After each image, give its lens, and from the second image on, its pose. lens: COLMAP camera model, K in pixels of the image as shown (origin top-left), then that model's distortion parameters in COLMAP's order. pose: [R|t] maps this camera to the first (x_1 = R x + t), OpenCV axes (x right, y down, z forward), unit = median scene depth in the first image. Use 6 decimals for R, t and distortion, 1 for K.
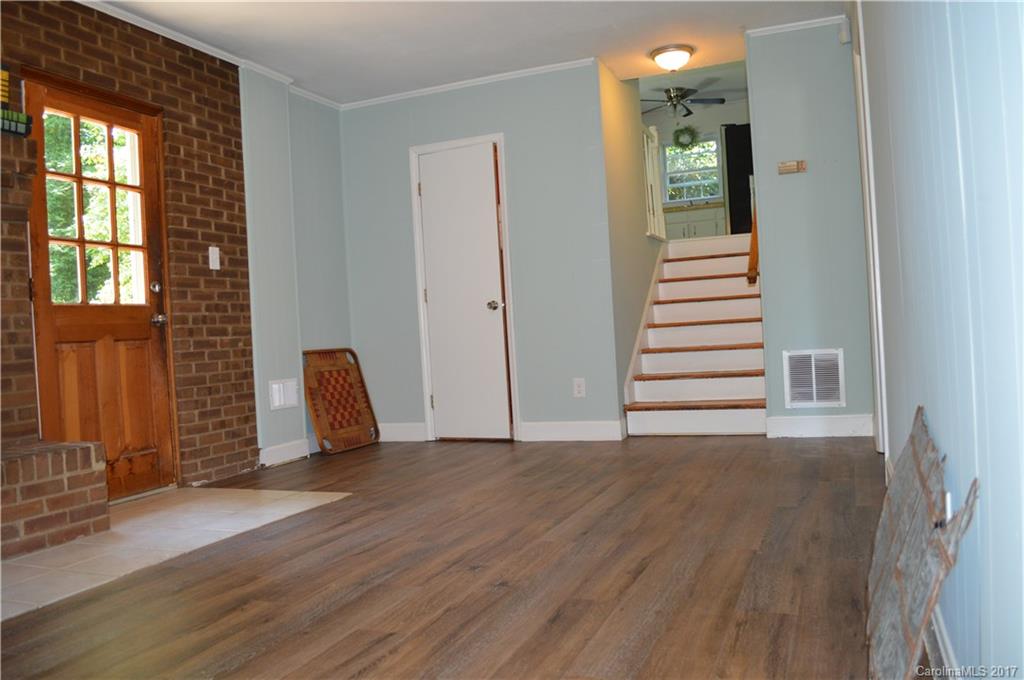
lens RADIAL K [[821.2, 0, 512.0], [0, 821.2, 340.0], [0, 0, 1]] dist [-0.086248, 0.003976]
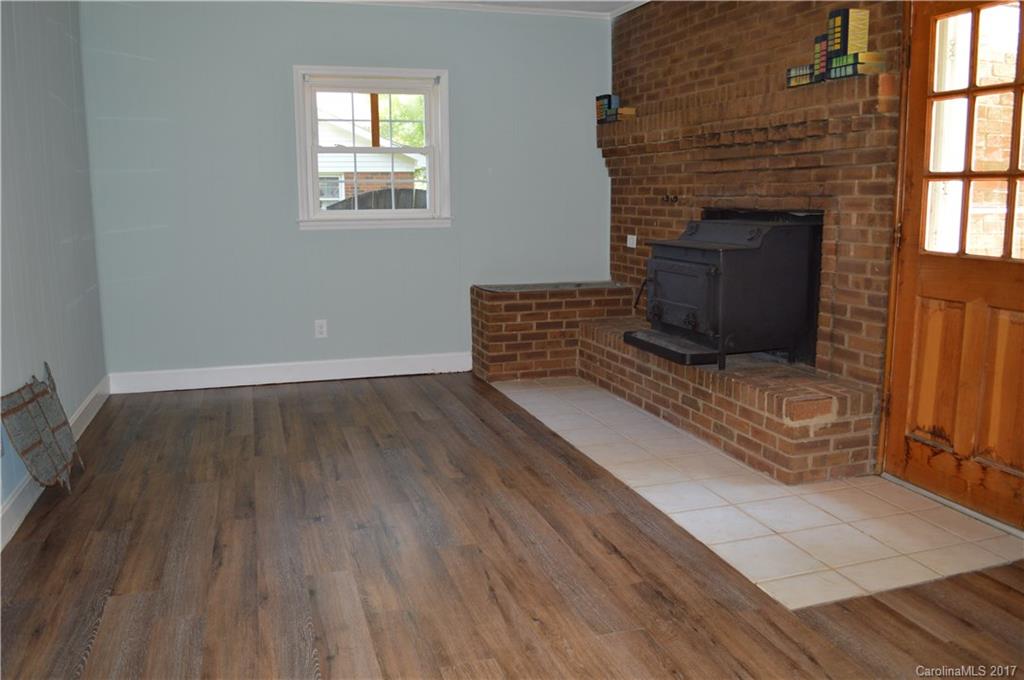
lens RADIAL K [[821.2, 0, 512.0], [0, 821.2, 340.0], [0, 0, 1]] dist [-0.086248, 0.003976]
pose [[-0.767665, 0.171855, -0.617379, 0.411018], [0.044692, 0.975383, 0.215939, -0.201850], [0.639292, 0.138177, -0.756448, 1.746397]]
